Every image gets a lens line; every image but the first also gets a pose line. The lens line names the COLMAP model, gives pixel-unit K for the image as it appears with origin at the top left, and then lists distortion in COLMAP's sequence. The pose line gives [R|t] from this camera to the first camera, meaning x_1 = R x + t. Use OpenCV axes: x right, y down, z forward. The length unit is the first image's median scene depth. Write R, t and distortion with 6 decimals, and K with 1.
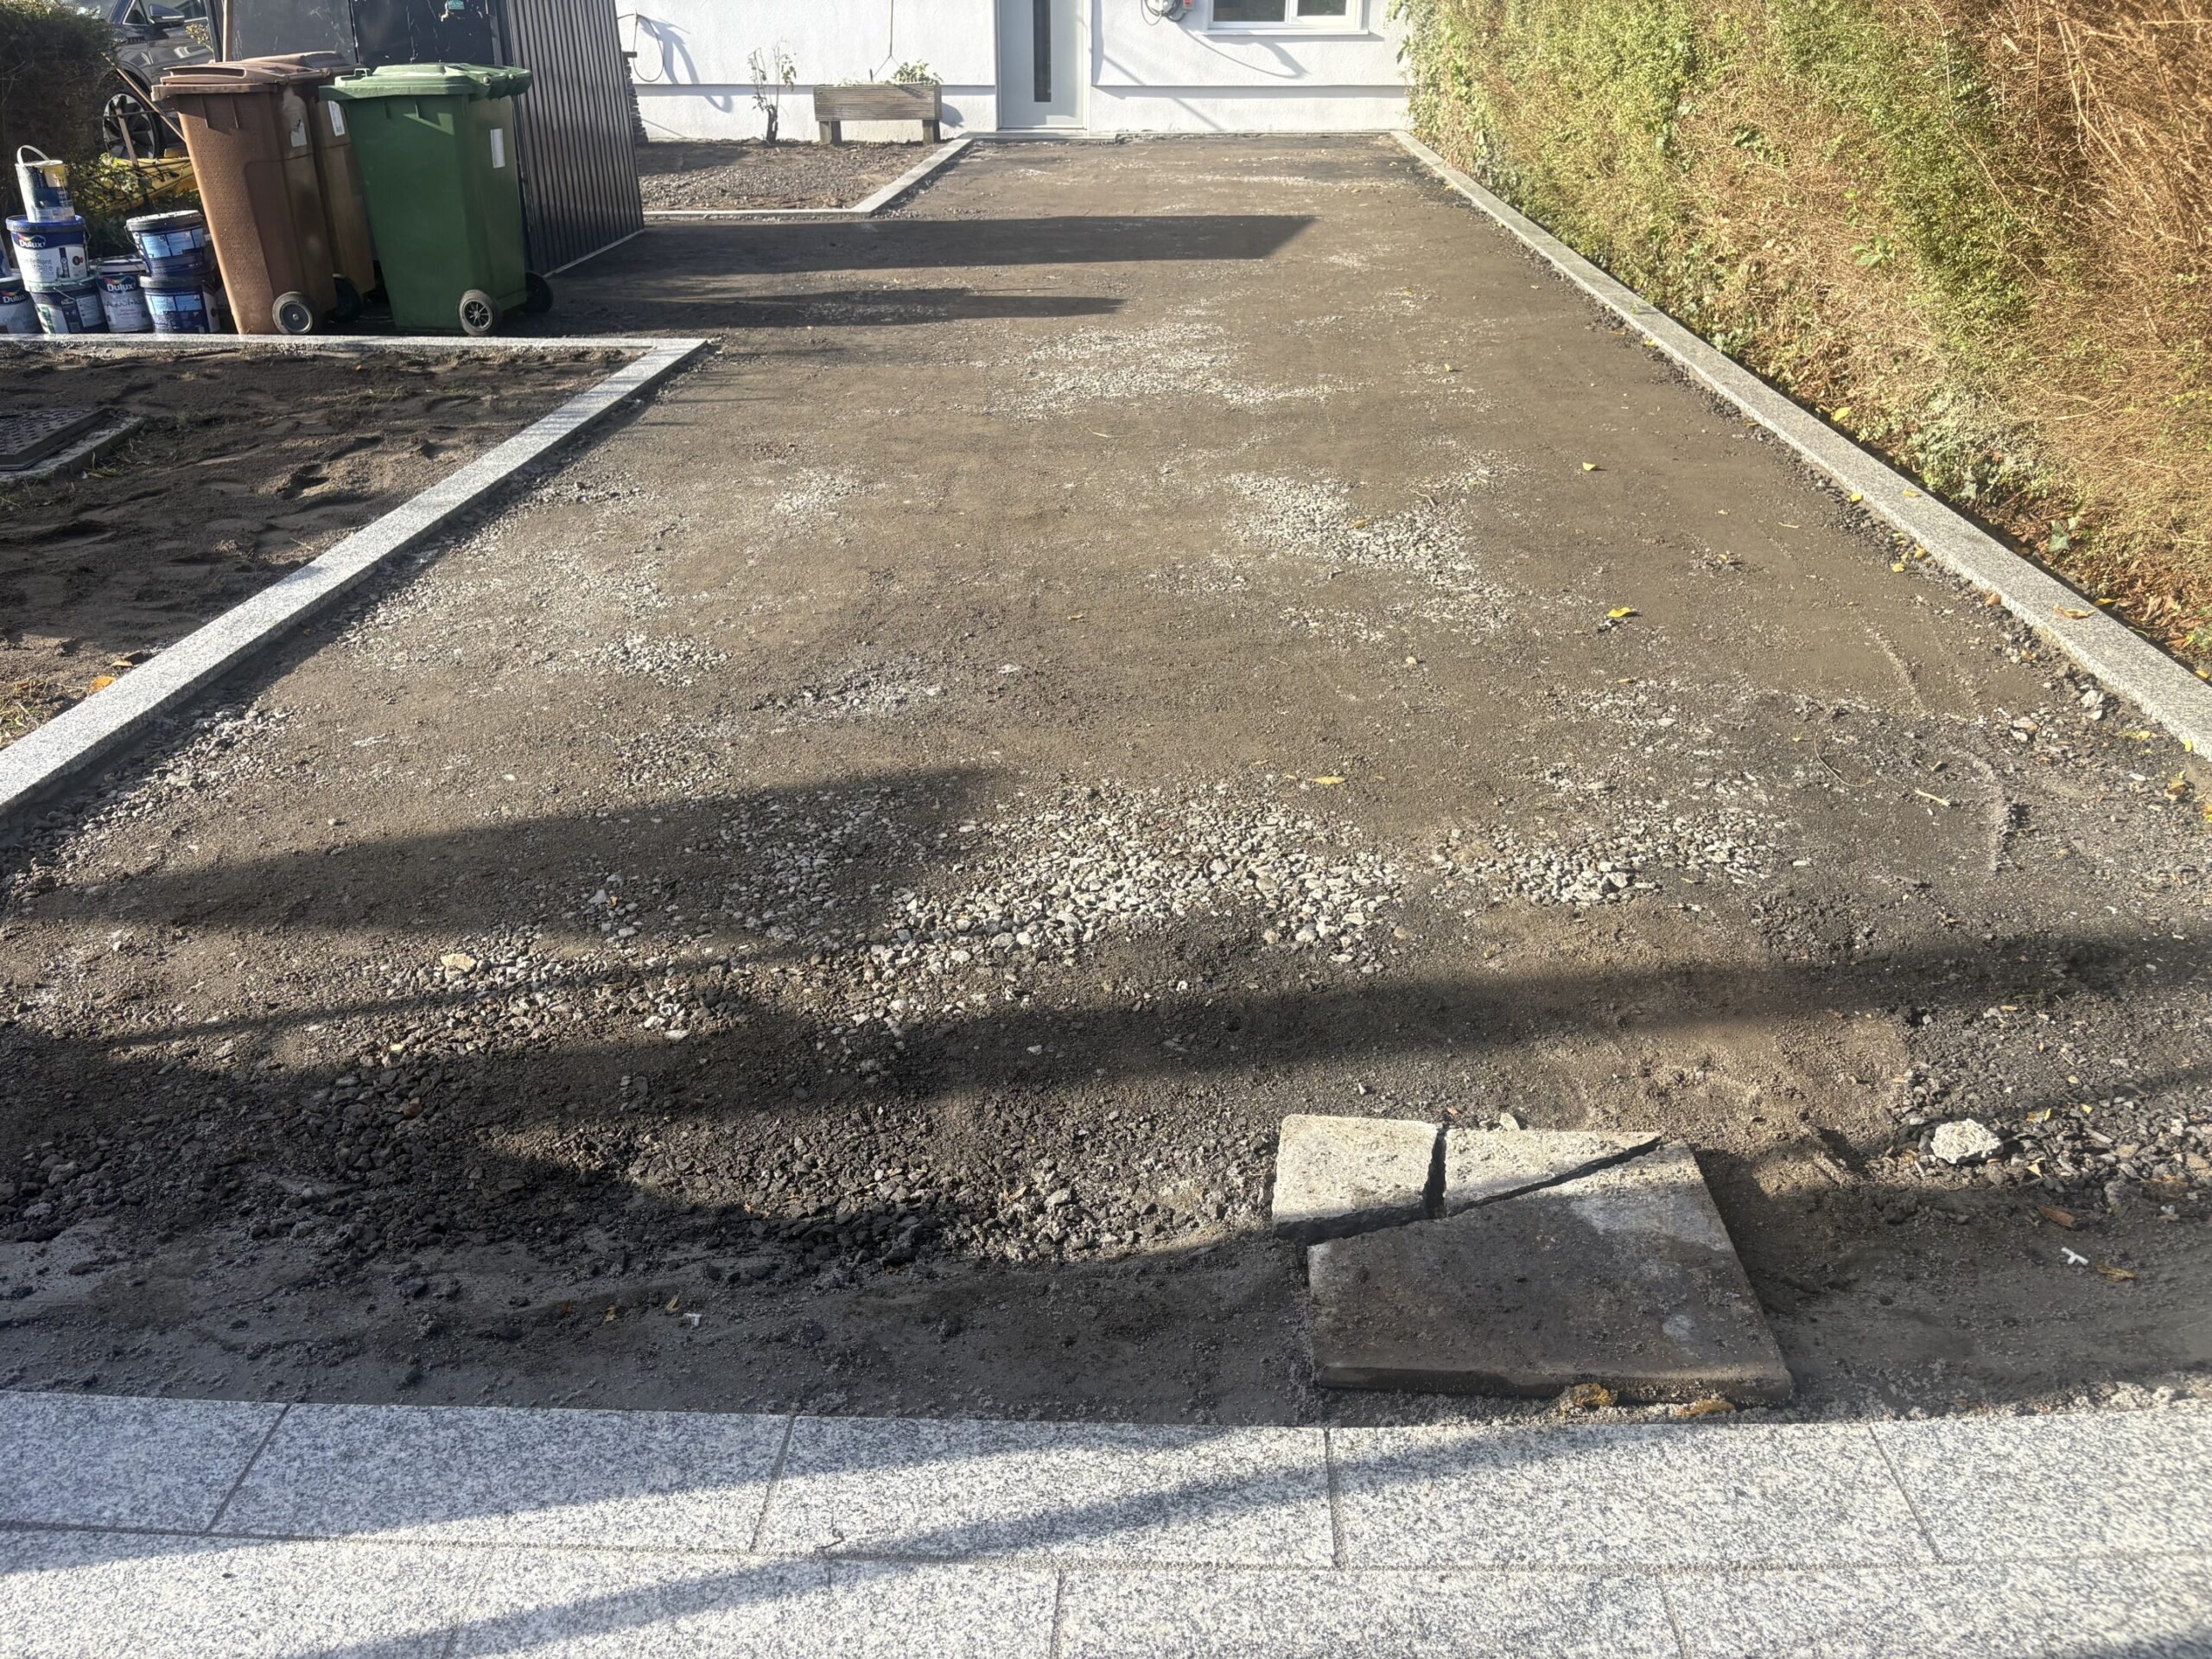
lens RADIAL K [[1653.0, 0, 1097.2], [0, 1653.0, 841.7], [0, 0, 1]] dist [0.081875, -0.092105]
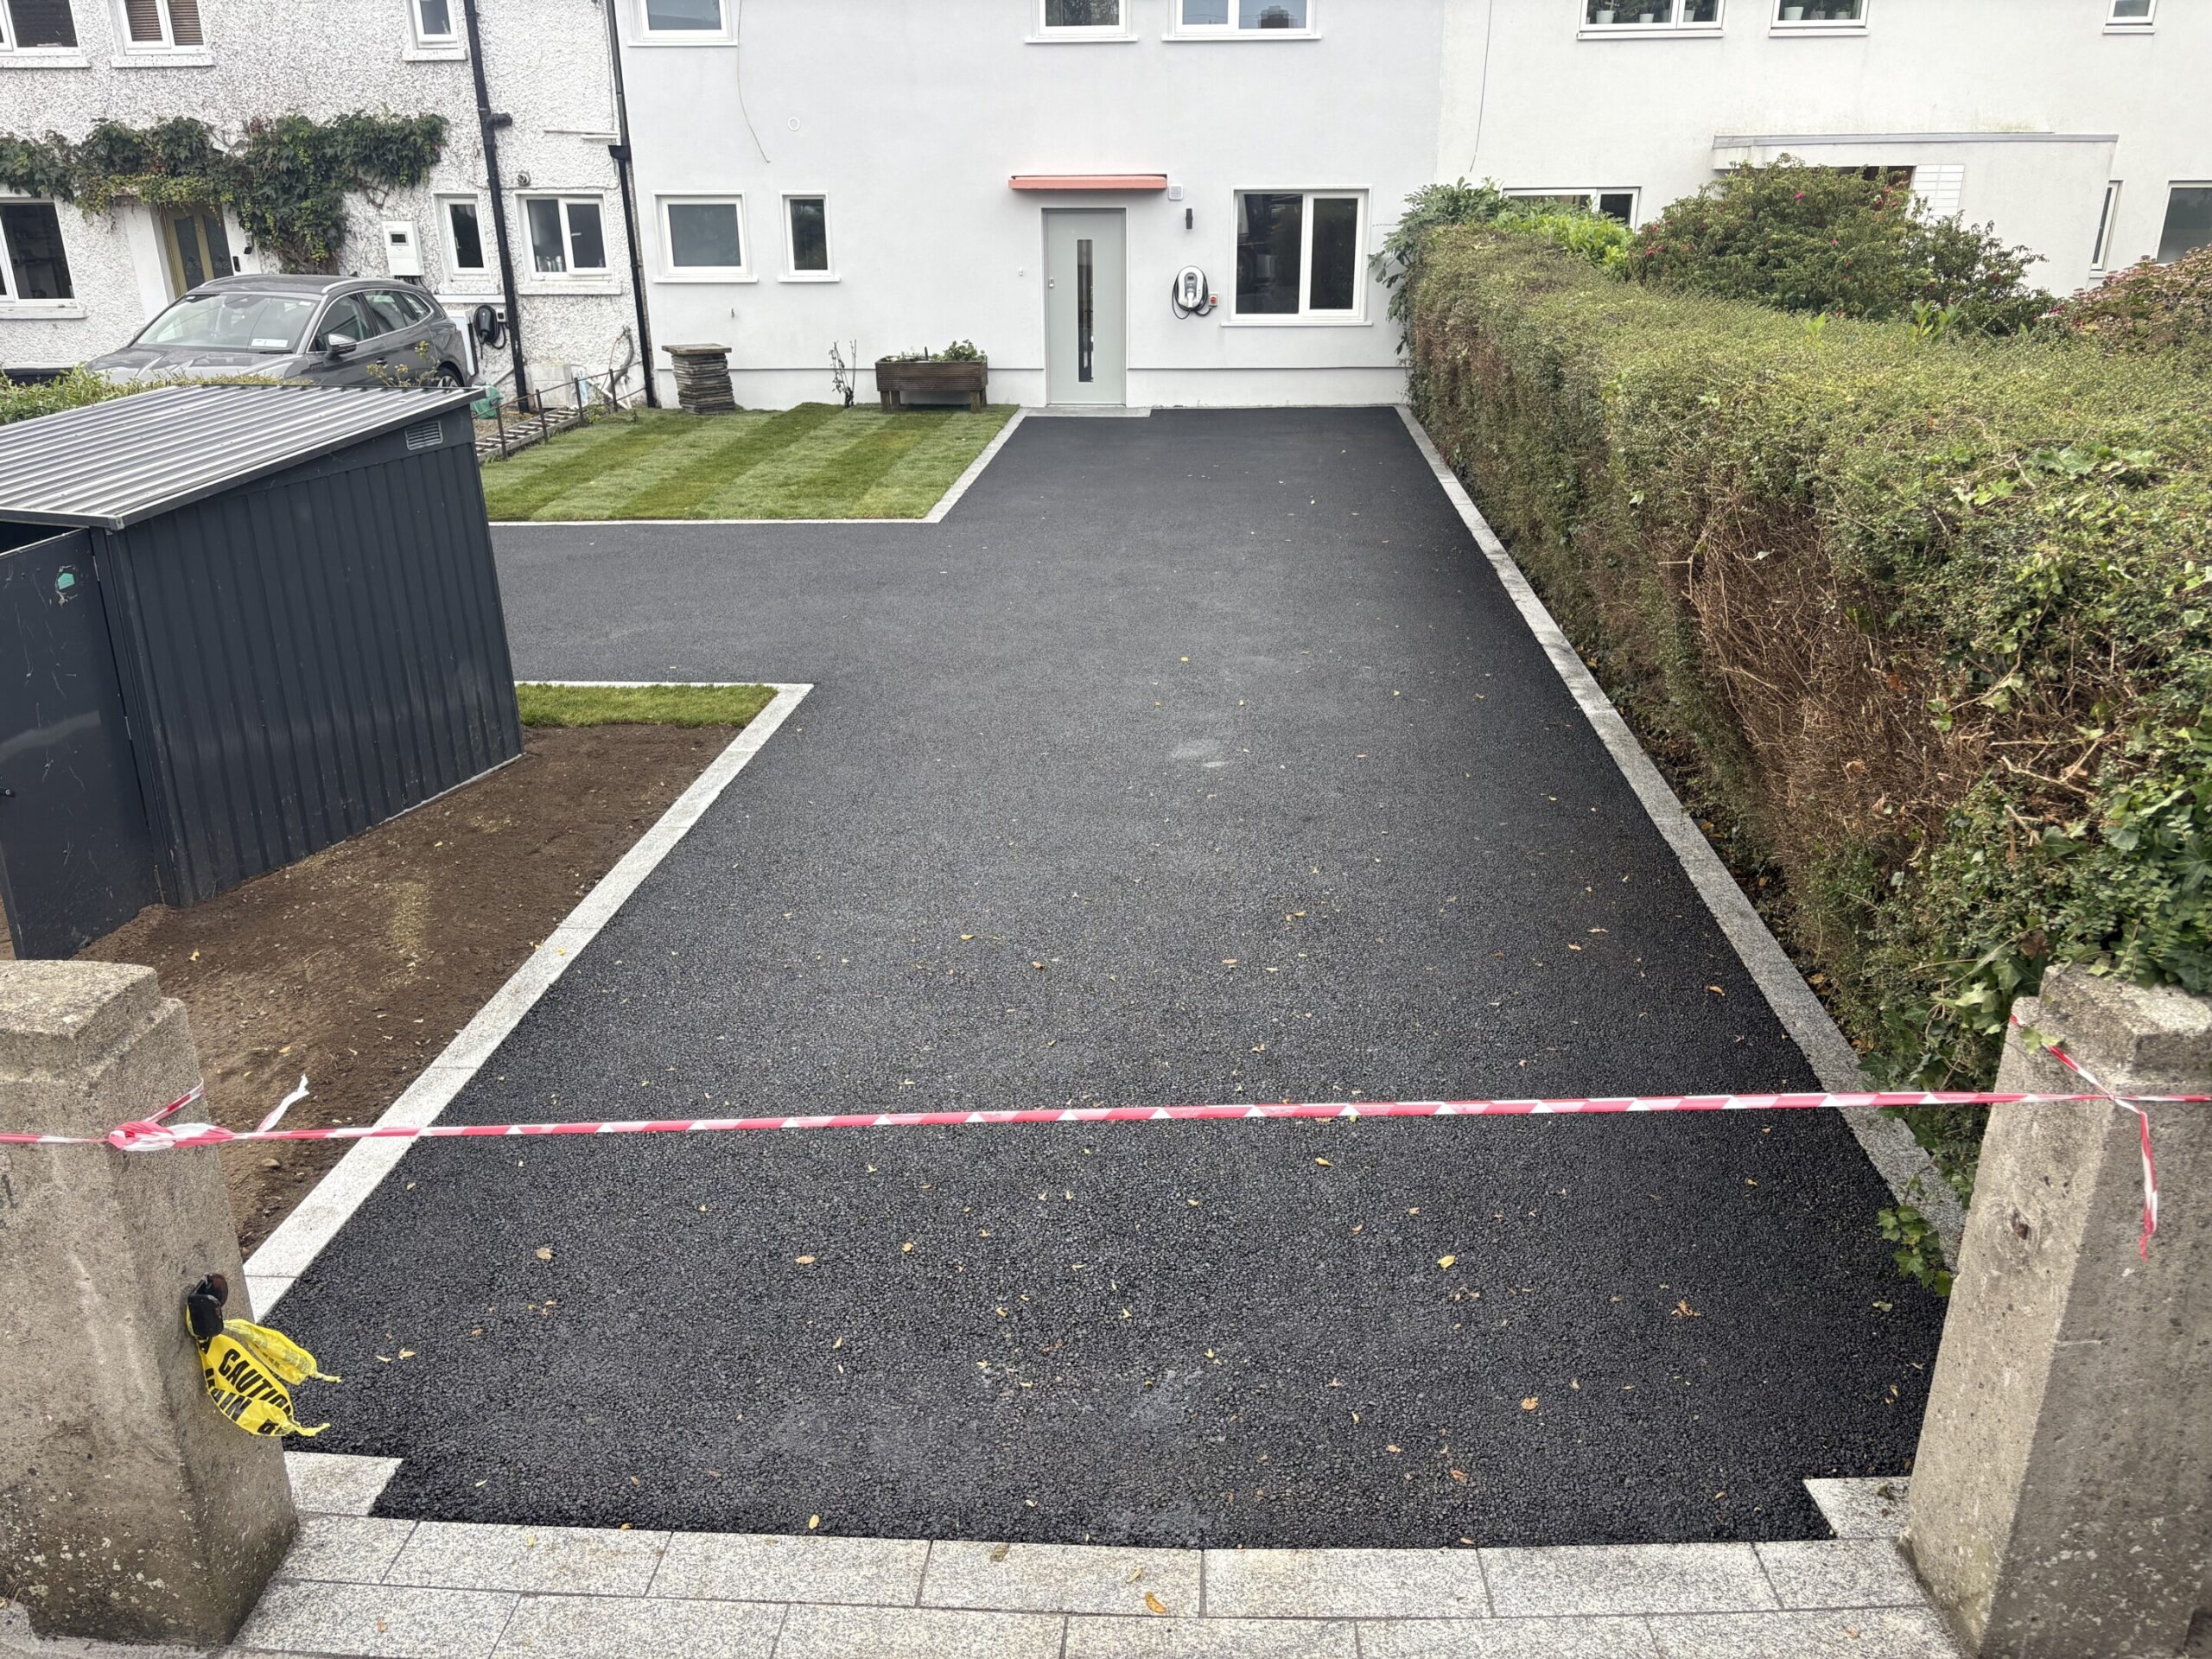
lens RADIAL K [[1667.5, 0, 1106.0], [0, 1667.5, 829.5], [0, 0, 1]] dist [0.059165, -0.061154]
pose [[0.999761, 0.001035, -0.021839, 0.064893], [-0.003171, 0.995180, -0.098014, -0.294793], [0.021633, 0.098060, 0.994945, -1.044000]]
